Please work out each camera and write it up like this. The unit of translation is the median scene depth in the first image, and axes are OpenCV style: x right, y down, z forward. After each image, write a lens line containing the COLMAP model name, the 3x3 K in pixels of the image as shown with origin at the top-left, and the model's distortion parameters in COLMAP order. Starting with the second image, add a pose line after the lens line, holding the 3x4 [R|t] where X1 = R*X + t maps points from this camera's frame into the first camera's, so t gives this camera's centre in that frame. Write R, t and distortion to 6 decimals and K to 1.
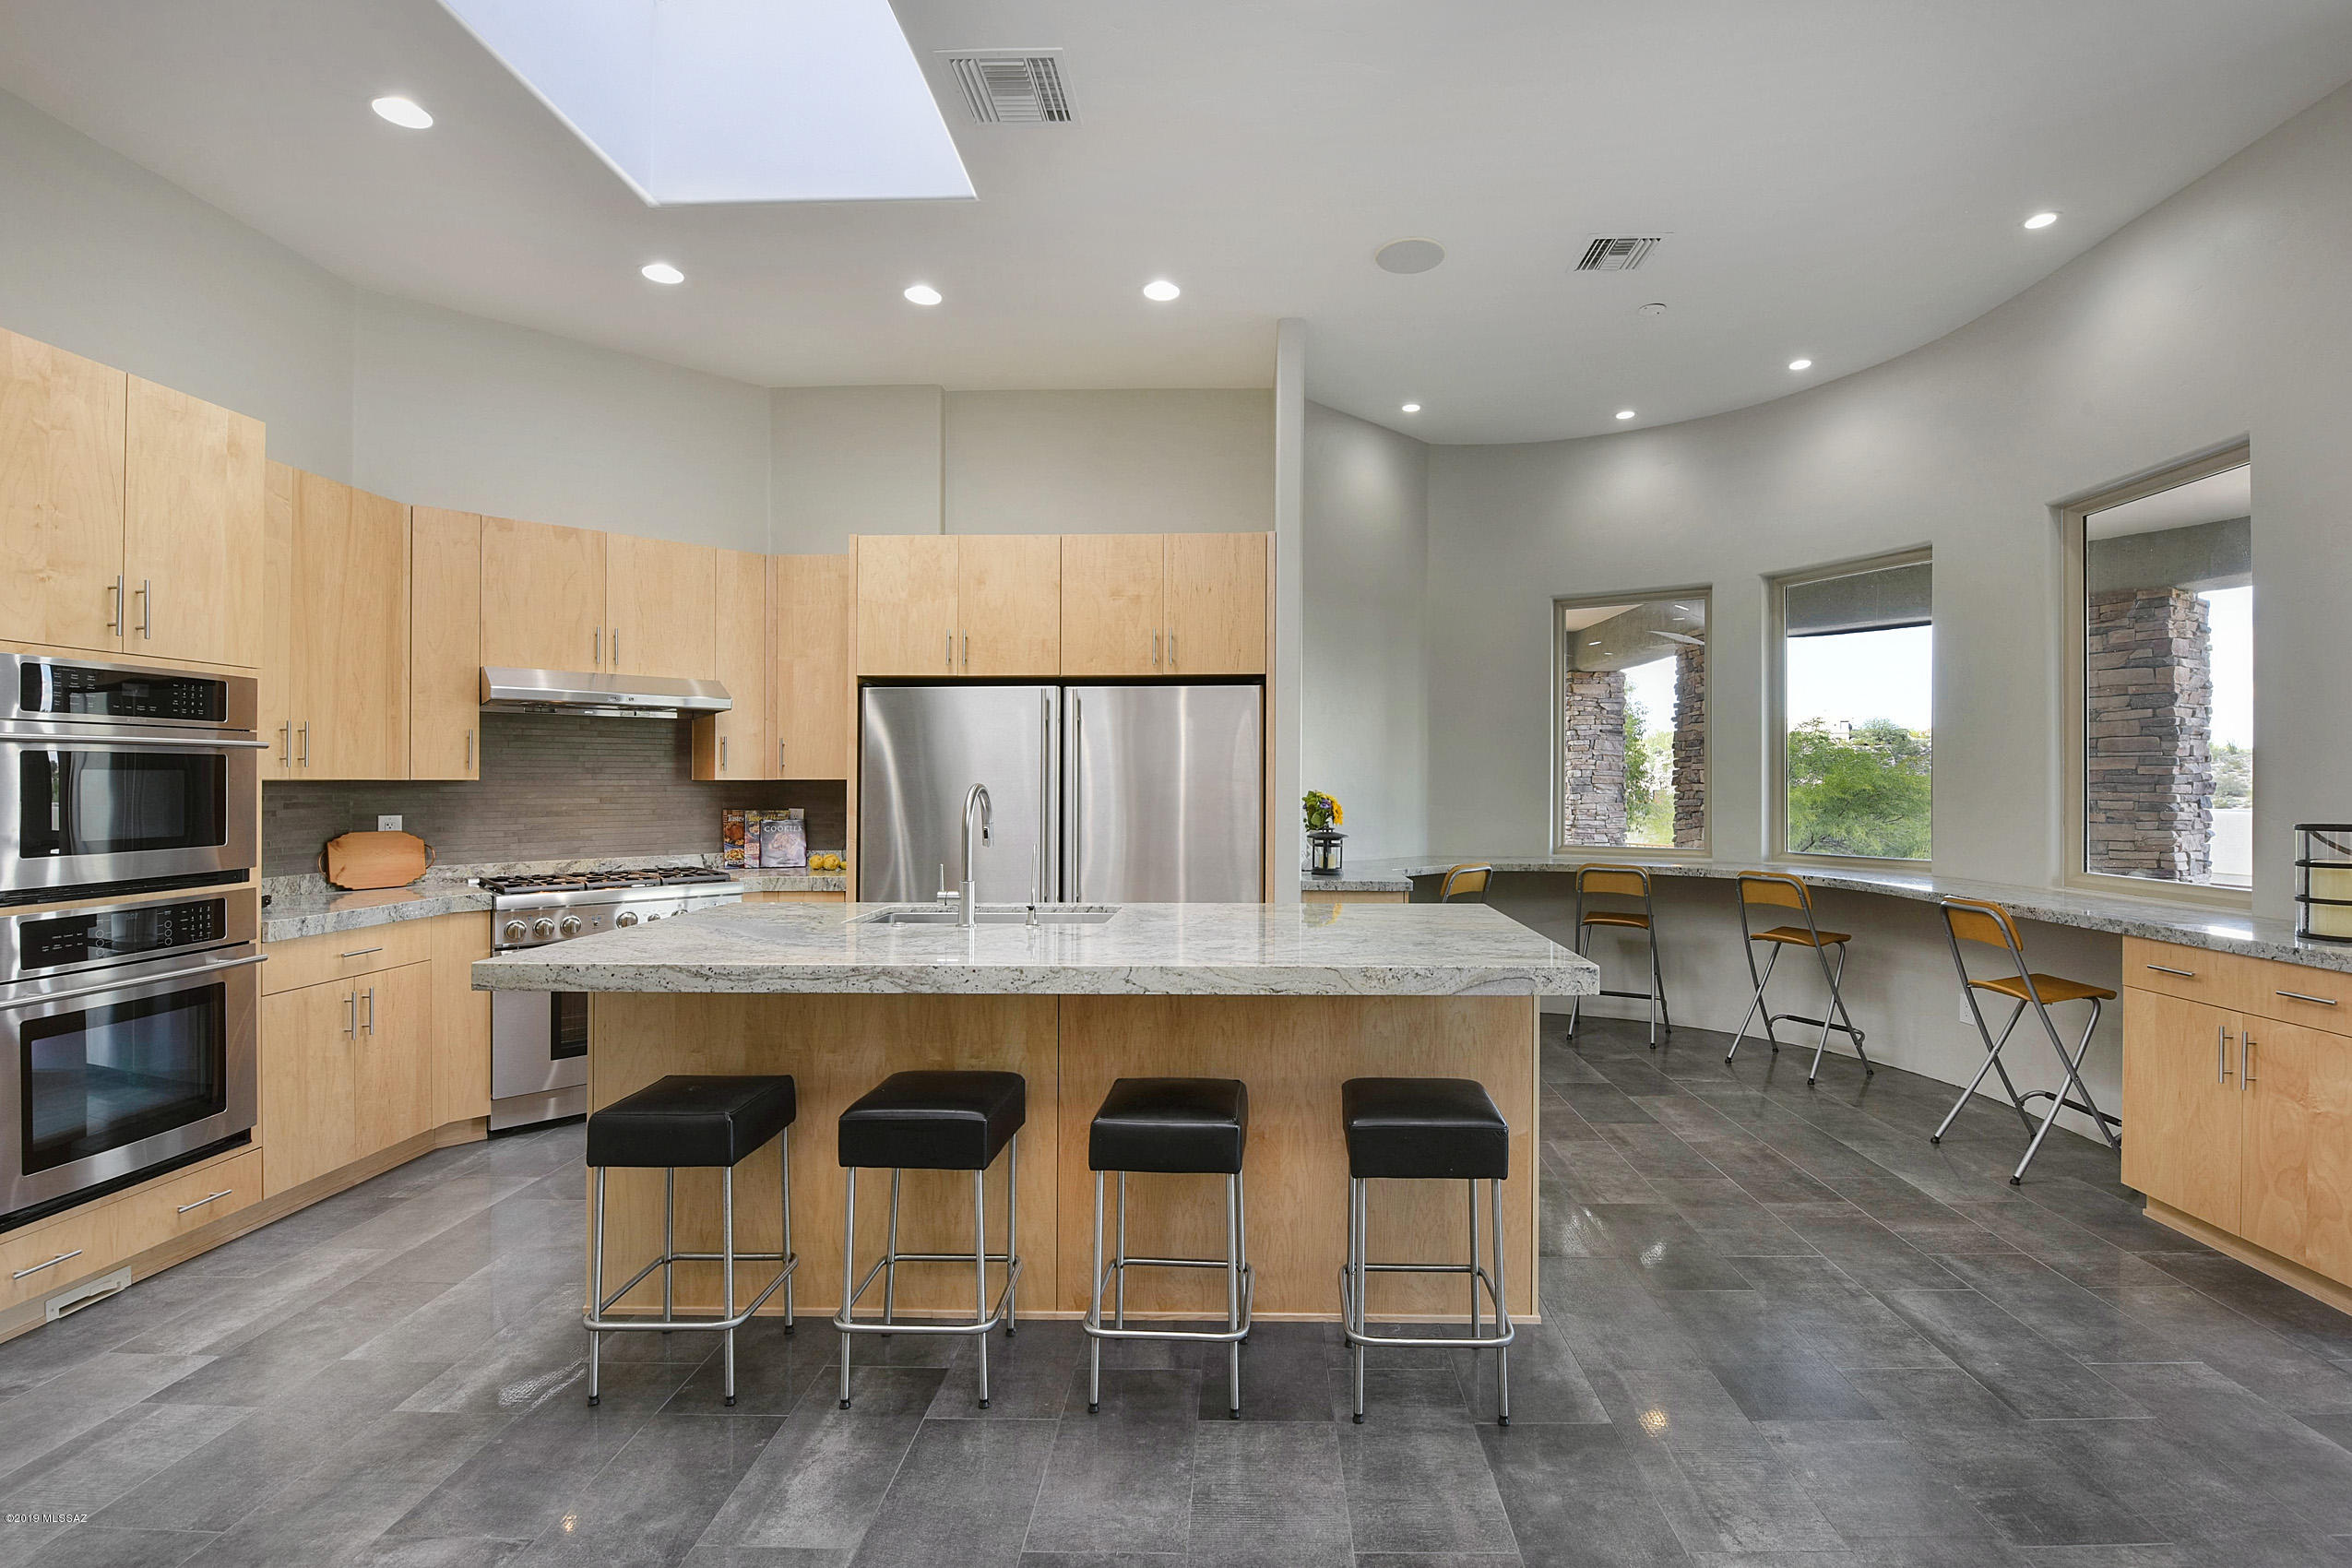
lens RADIAL K [[1044.1, 0, 1284.5], [0, 1044.1, 762.6], [0, 0, 1]] dist [0.001088, -0.010807]
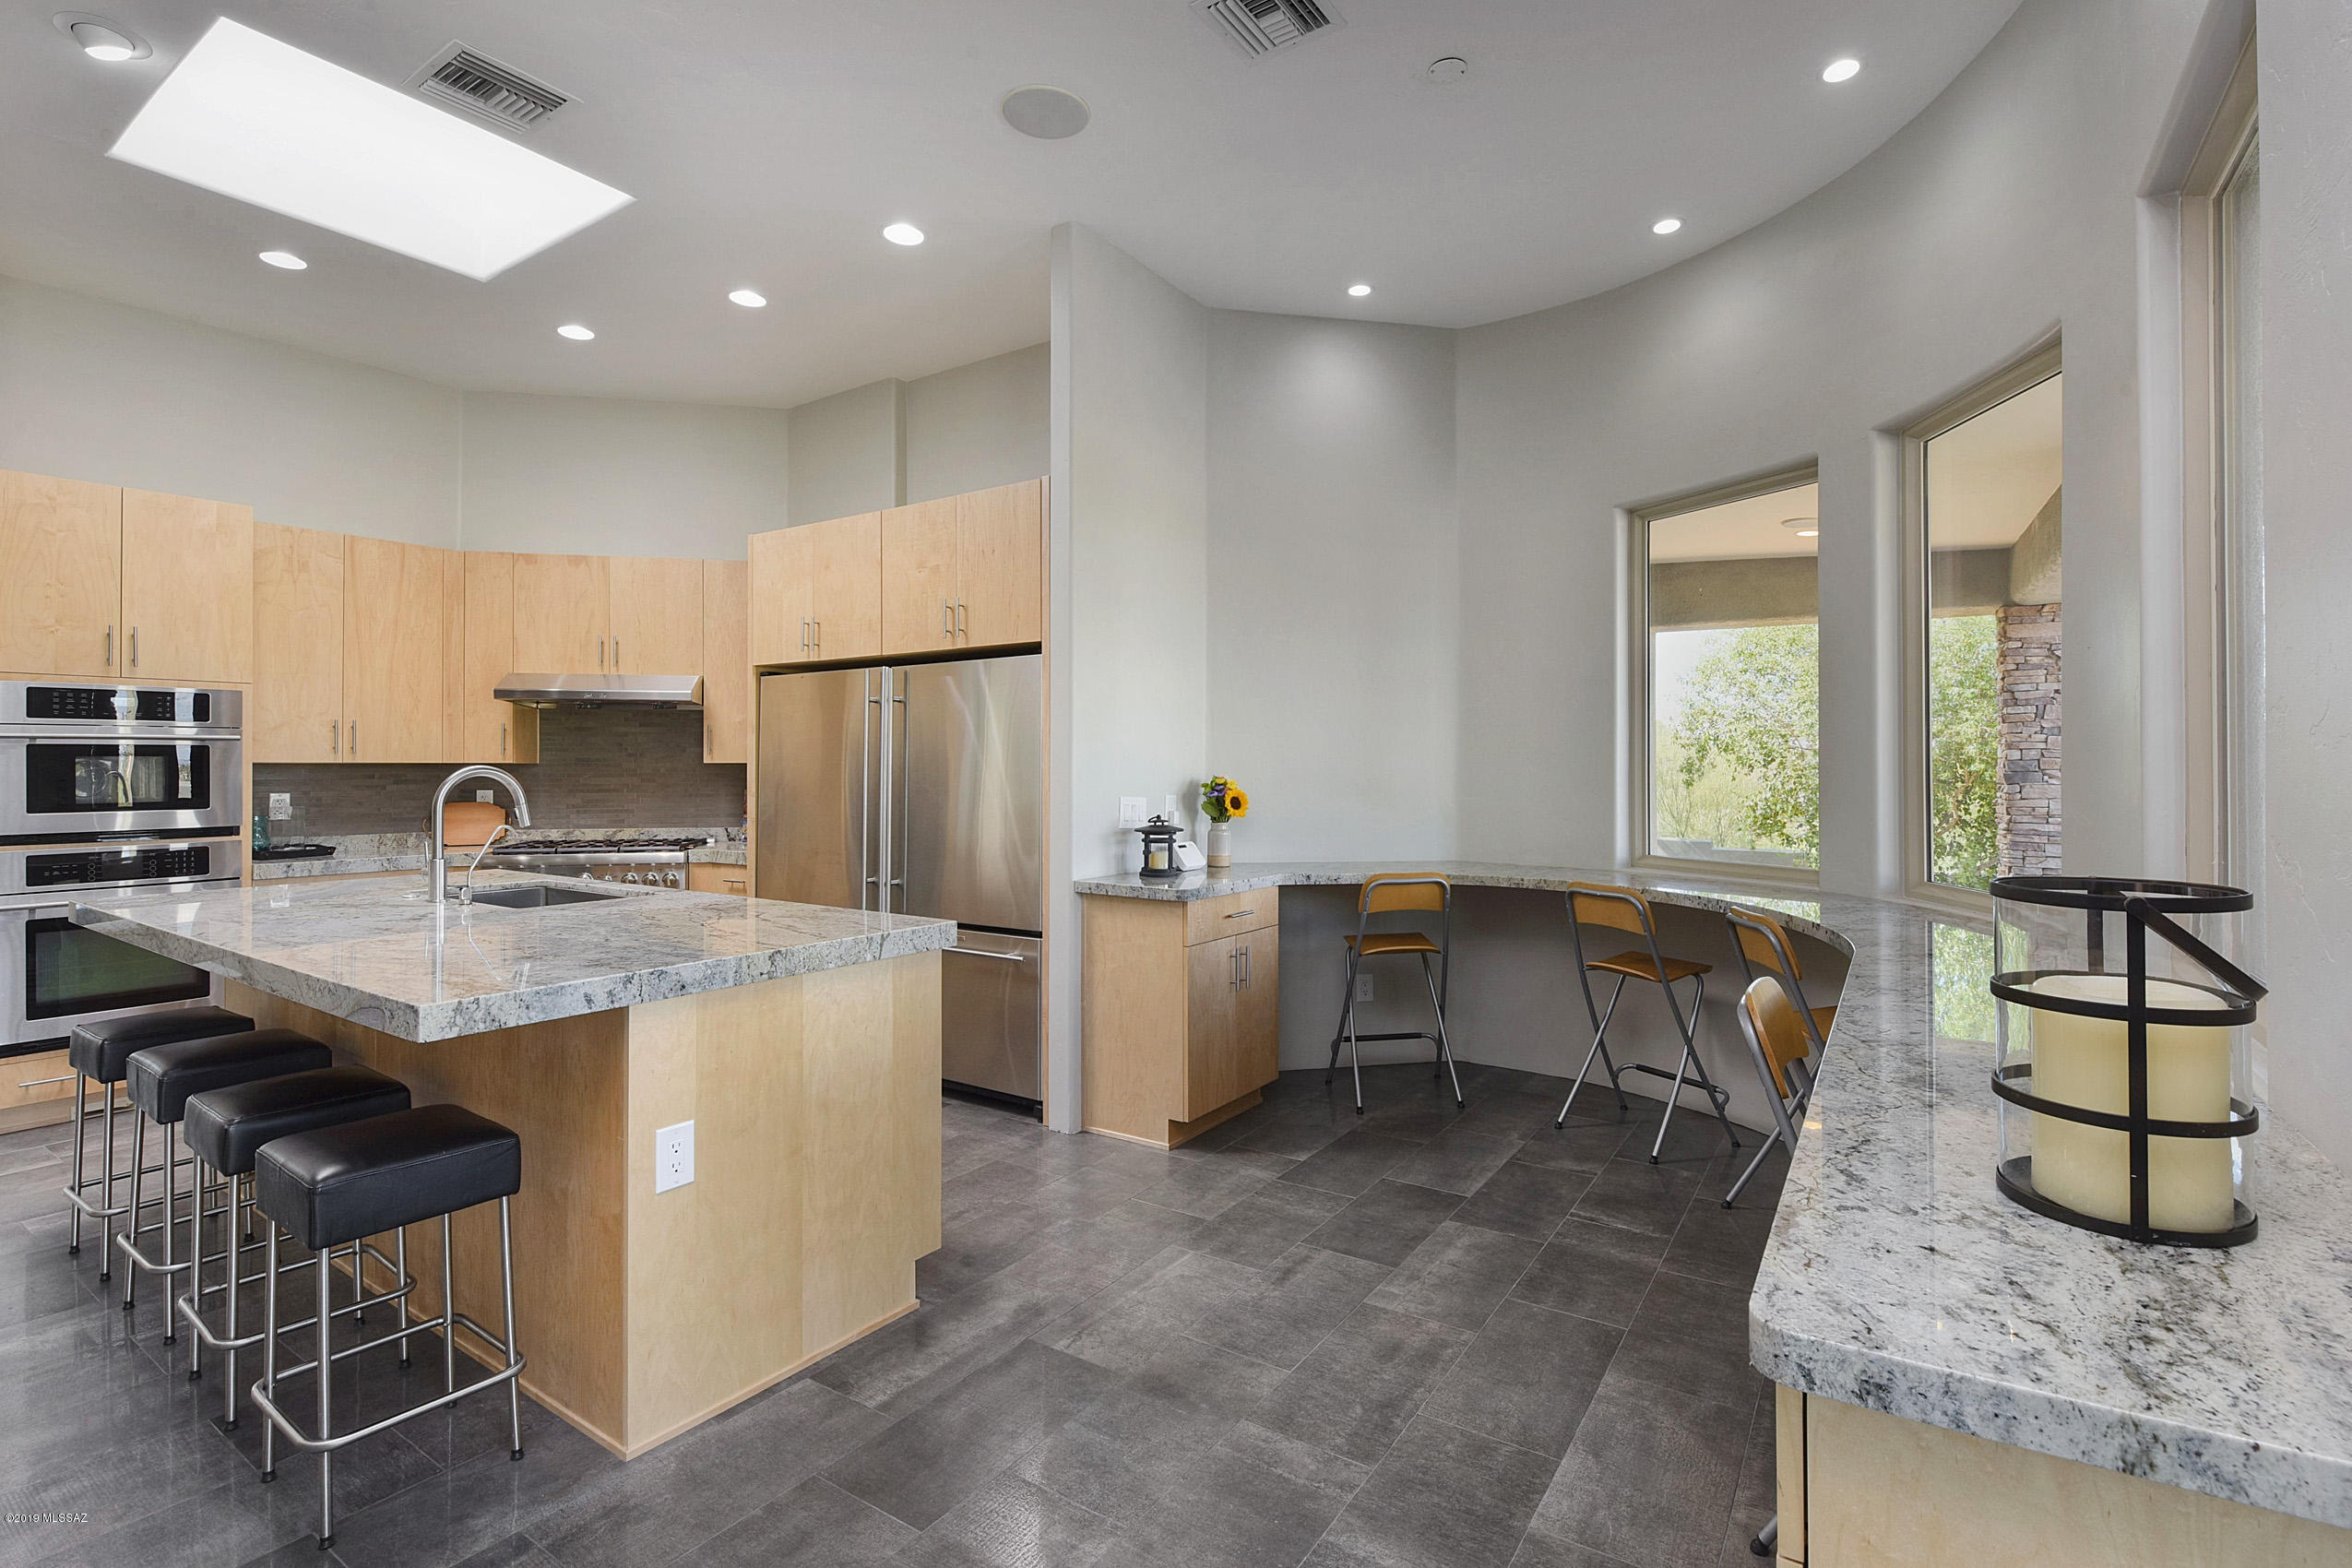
lens RADIAL K [[1086.7, 0, 1290.1], [0, 1086.7, 762.0], [0, 0, 1]] dist [0.001679, -0.010002]
pose [[0.842300, -0.000329, -0.539008, 0.686221], [0.008583, 0.999881, 0.012802, 0.006145], [0.538940, -0.015410, 0.842203, 0.371788]]
